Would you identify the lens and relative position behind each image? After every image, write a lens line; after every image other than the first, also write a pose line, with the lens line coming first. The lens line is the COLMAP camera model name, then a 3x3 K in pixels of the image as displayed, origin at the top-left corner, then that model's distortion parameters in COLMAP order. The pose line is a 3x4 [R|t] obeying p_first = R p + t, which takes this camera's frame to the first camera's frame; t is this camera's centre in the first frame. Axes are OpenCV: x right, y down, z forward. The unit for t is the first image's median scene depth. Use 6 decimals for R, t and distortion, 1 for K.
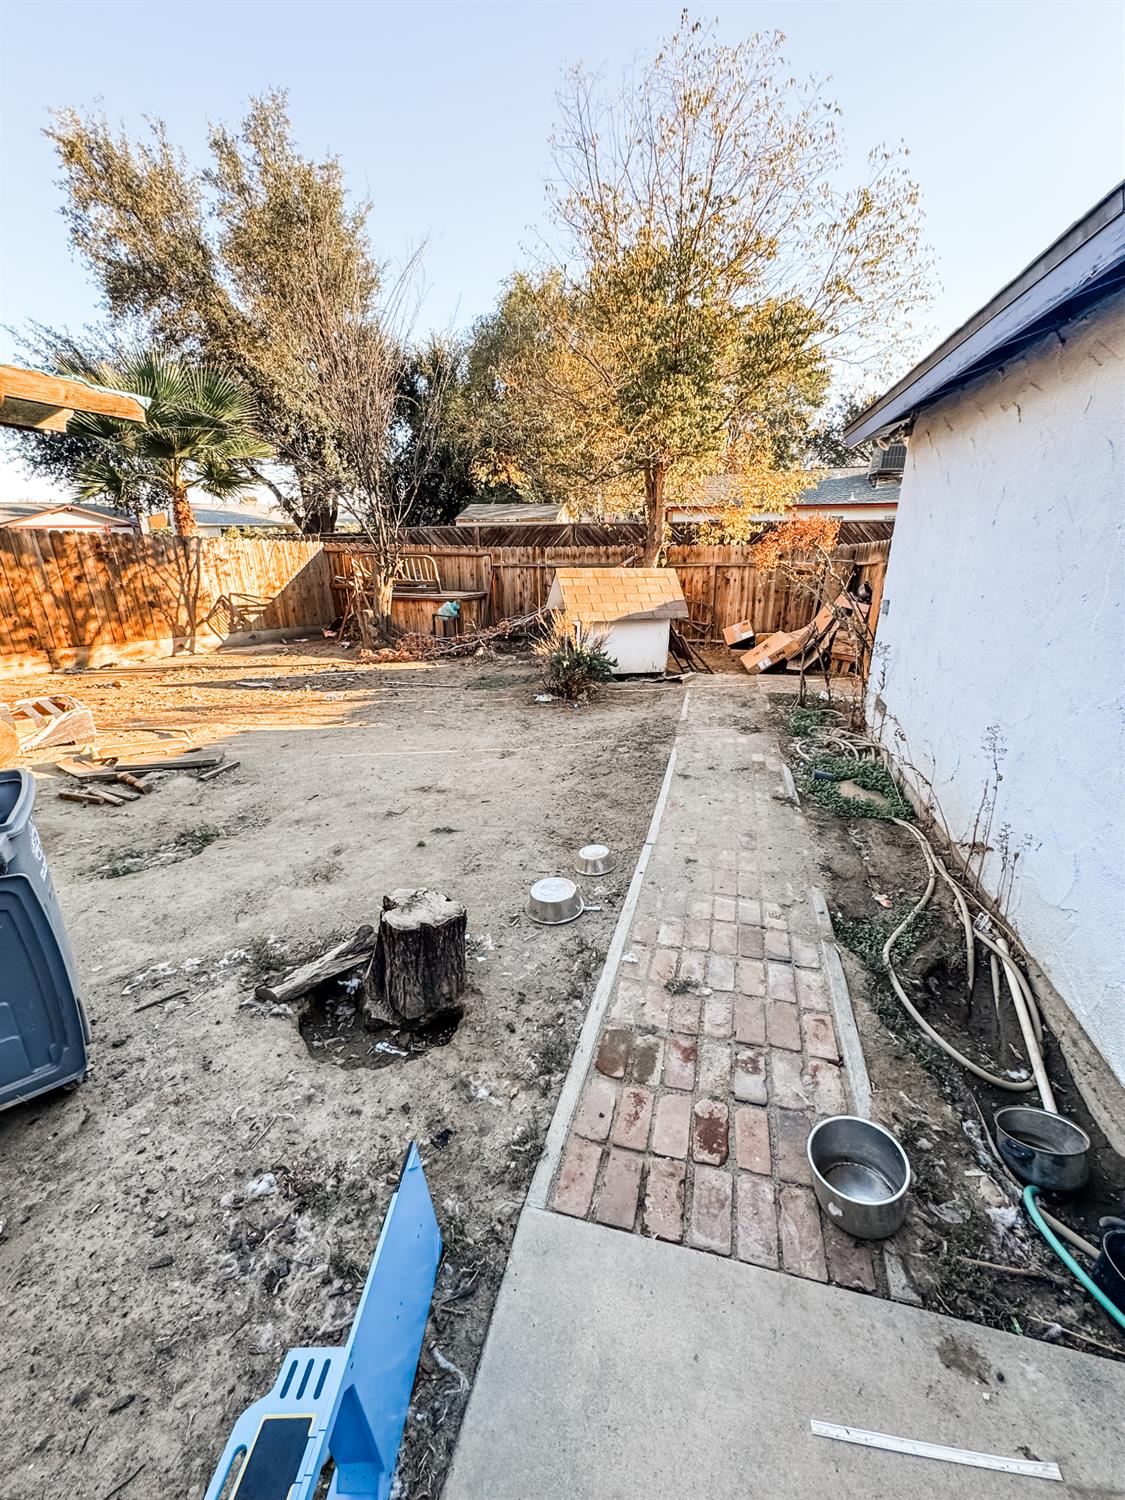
lens RADIAL K [[599.7, 0, 561.1], [0, 599.7, 749.7], [0, 0, 1]] dist [-0.002608, -0.000348]
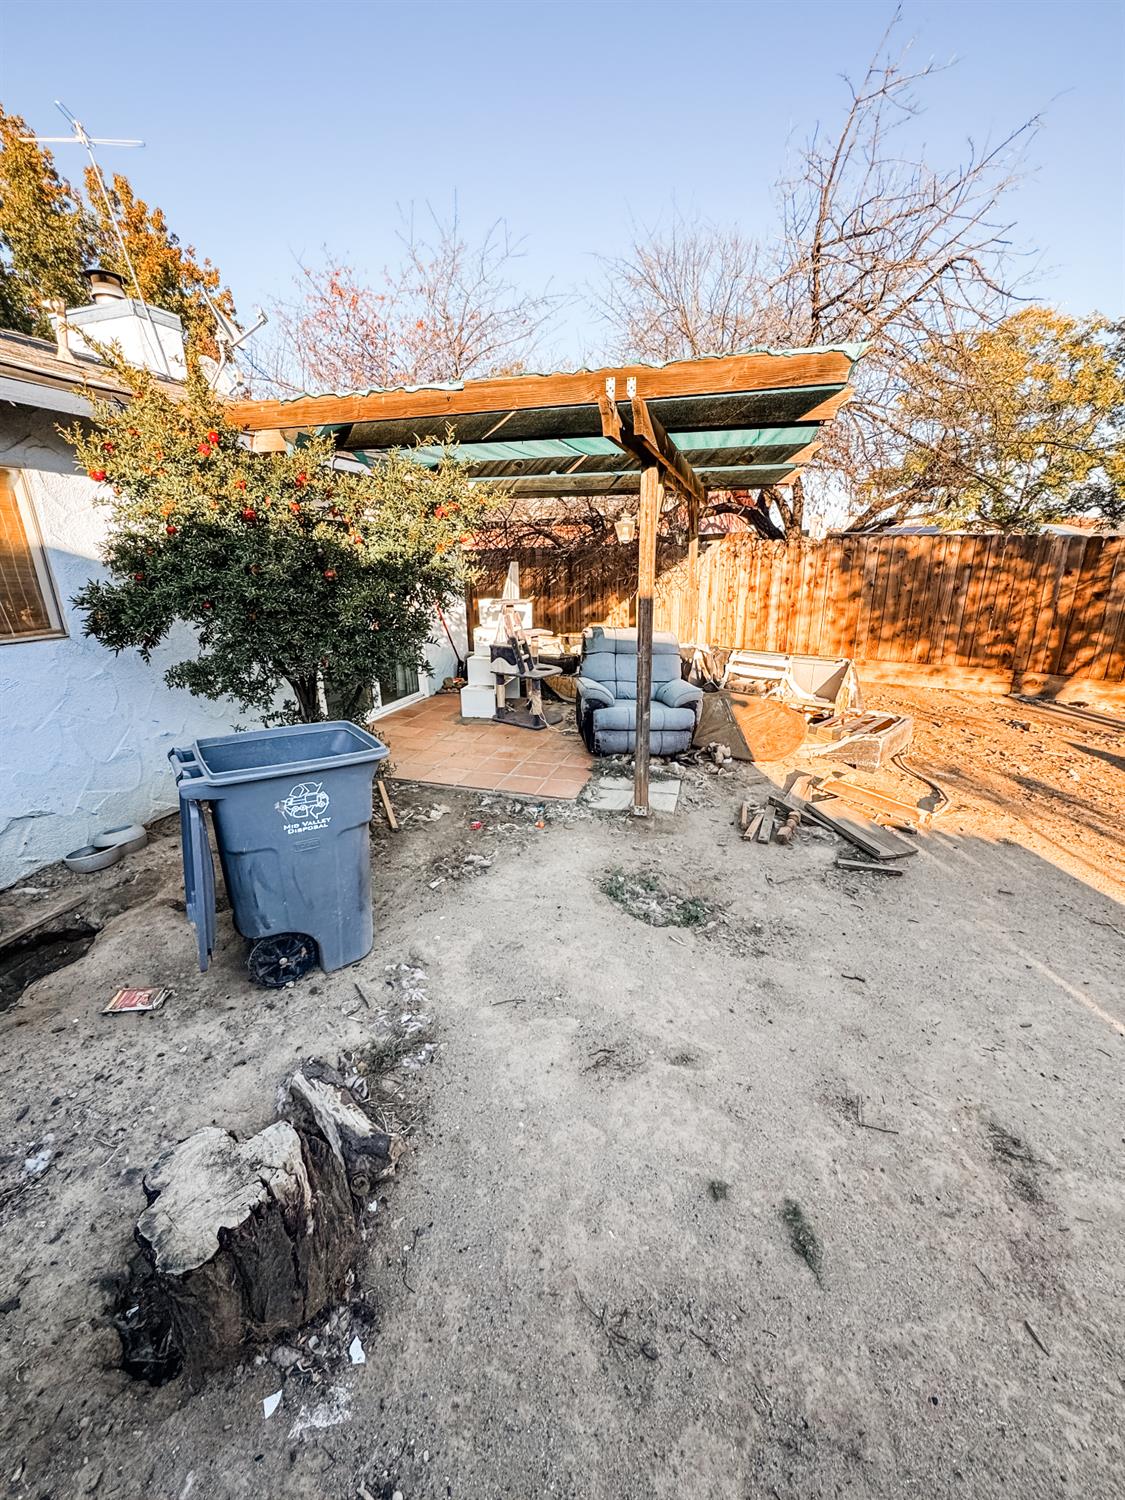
lens RADIAL K [[599.7, 0, 559.4], [0, 599.7, 747.7], [0, 0, 1]] dist [-0.002608, -0.000348]
pose [[-0.037434, 0.312642, -0.949133, 0.052953], [-0.325505, 0.894184, 0.307380, -0.123319], [0.944799, 0.320454, 0.068294, 0.351831]]
